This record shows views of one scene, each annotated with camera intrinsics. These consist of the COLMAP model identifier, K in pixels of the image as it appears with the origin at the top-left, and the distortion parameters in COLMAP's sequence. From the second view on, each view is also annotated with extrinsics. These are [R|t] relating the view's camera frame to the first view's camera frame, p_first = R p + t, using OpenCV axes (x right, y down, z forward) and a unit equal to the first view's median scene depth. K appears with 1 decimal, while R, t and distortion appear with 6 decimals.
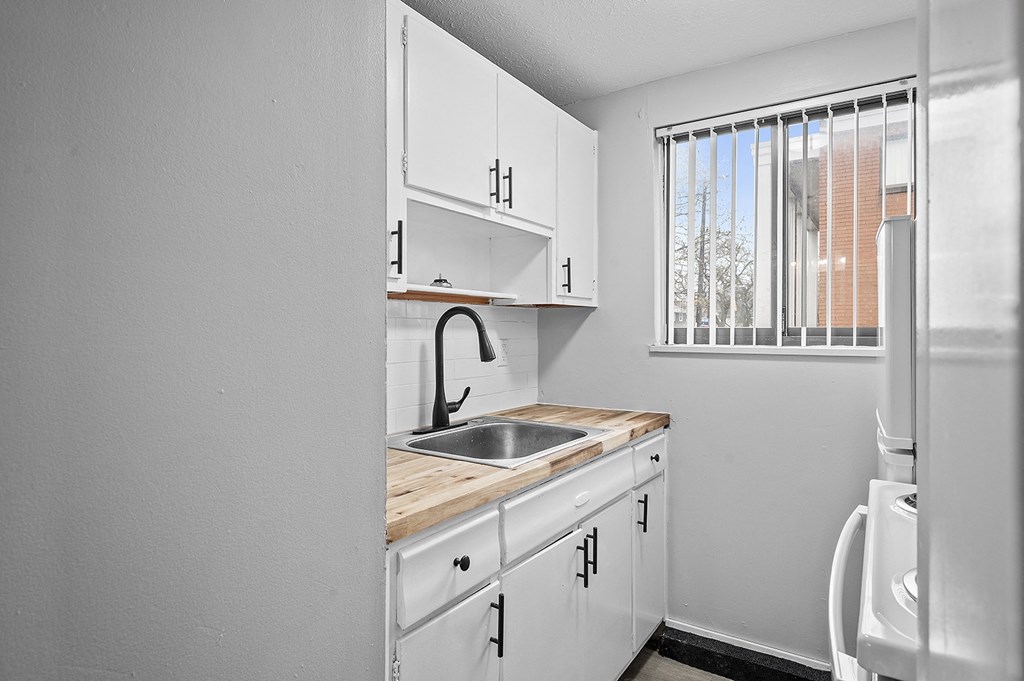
lens RADIAL K [[563.1, 0, 512.2], [0, 563.1, 337.3], [0, 0, 1]] dist [-0.017616, 0.000404]
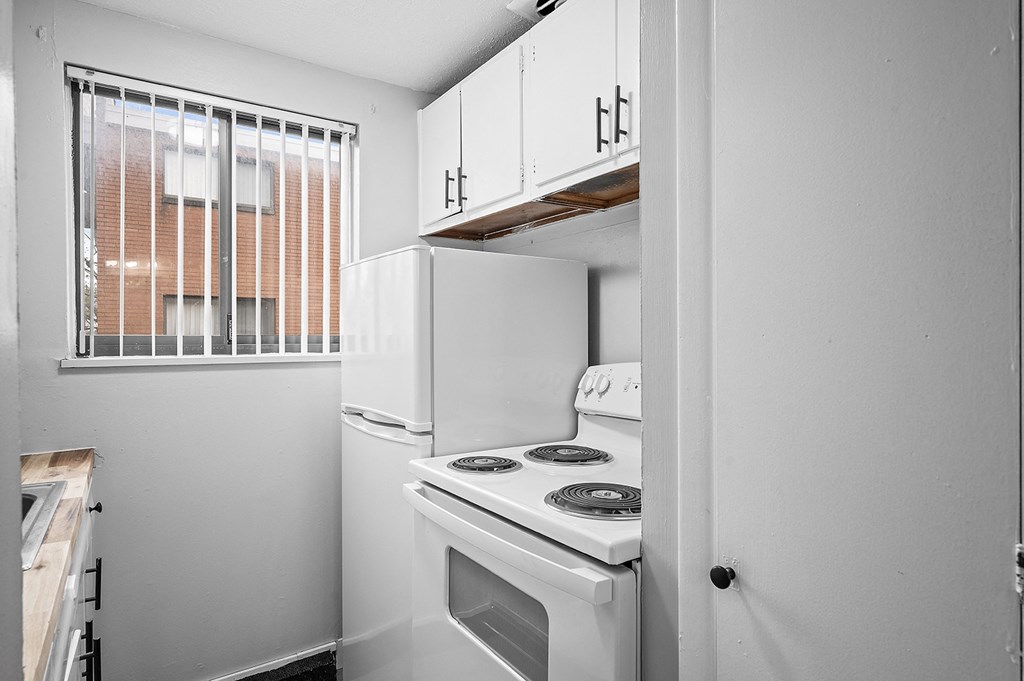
lens RADIAL K [[581.9, 0, 514.3], [0, 581.9, 340.3], [0, 0, 1]] dist [0.026185, 0.000750]
pose [[0.384794, -0.002746, 0.922999, -0.240502], [0.012634, 0.999918, -0.002293, -0.000772], [-0.922916, 0.012544, 0.384797, 0.165948]]
